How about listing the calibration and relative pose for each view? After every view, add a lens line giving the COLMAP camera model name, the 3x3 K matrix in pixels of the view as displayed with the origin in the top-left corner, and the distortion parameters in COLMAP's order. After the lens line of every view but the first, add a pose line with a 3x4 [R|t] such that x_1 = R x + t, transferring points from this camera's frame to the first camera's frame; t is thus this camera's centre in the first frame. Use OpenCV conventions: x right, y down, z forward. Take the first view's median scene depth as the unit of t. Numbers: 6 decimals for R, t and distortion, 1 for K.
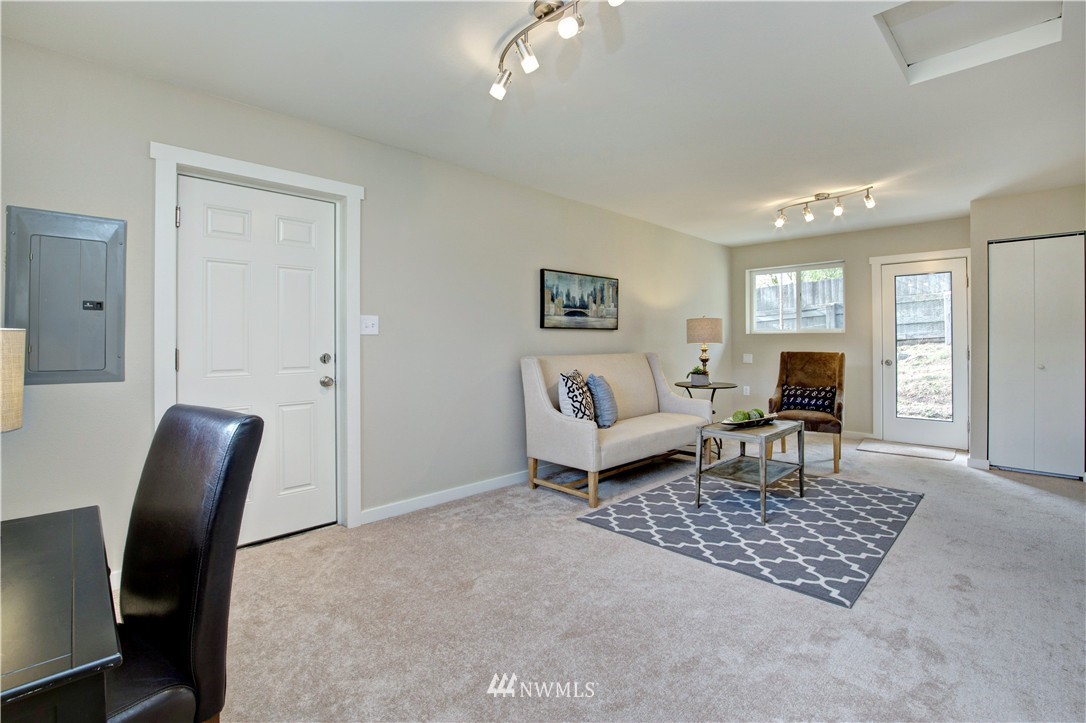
lens RADIAL K [[493.7, 0, 541.8], [0, 493.7, 339.0], [0, 0, 1]] dist [-0.004338, 0.000006]
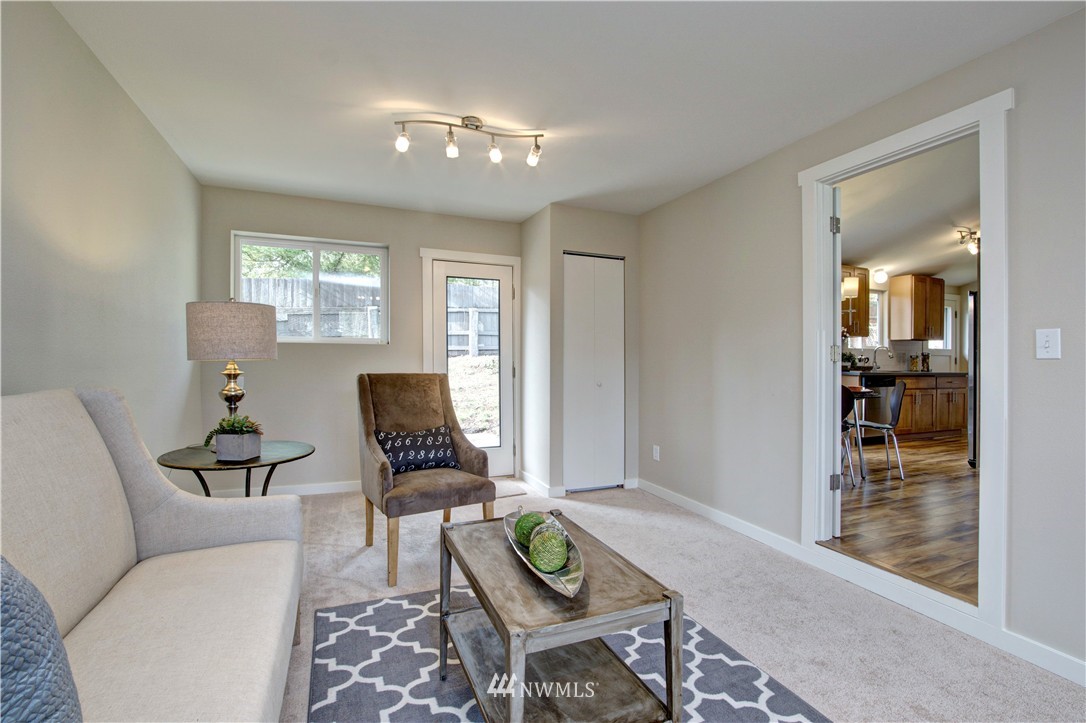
lens RADIAL K [[493.7, 0, 540.0], [0, 493.7, 357.0], [0, 0, 1]] dist [-0.004338, 0.000006]
pose [[0.372622, 0.002232, 0.927981, 0.024610], [-0.013556, 0.999903, 0.003039, 0.000954], [-0.927884, -0.013712, 0.372616, 0.667966]]
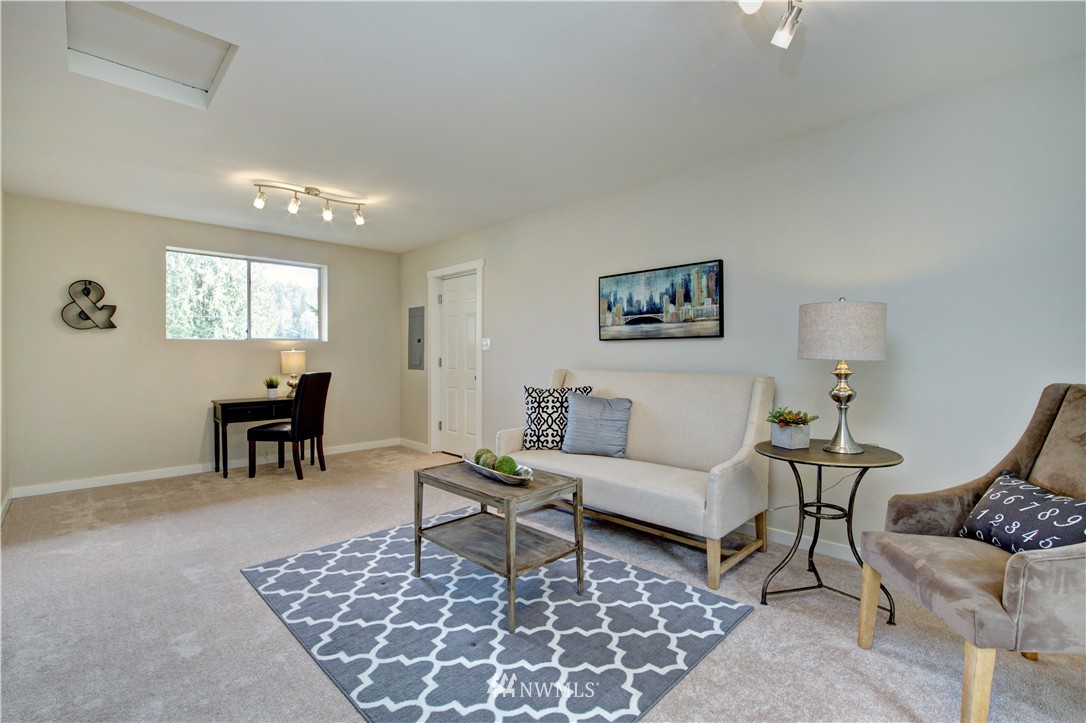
lens RADIAL K [[493.7, 0, 544.6], [0, 493.7, 362.5], [0, 0, 1]] dist [-0.004338, 0.000006]
pose [[0.008857, 0.024562, -0.999659, 0.887925], [0.012619, 0.999616, 0.024673, -0.004603], [0.999881, -0.012833, 0.008544, 0.833998]]
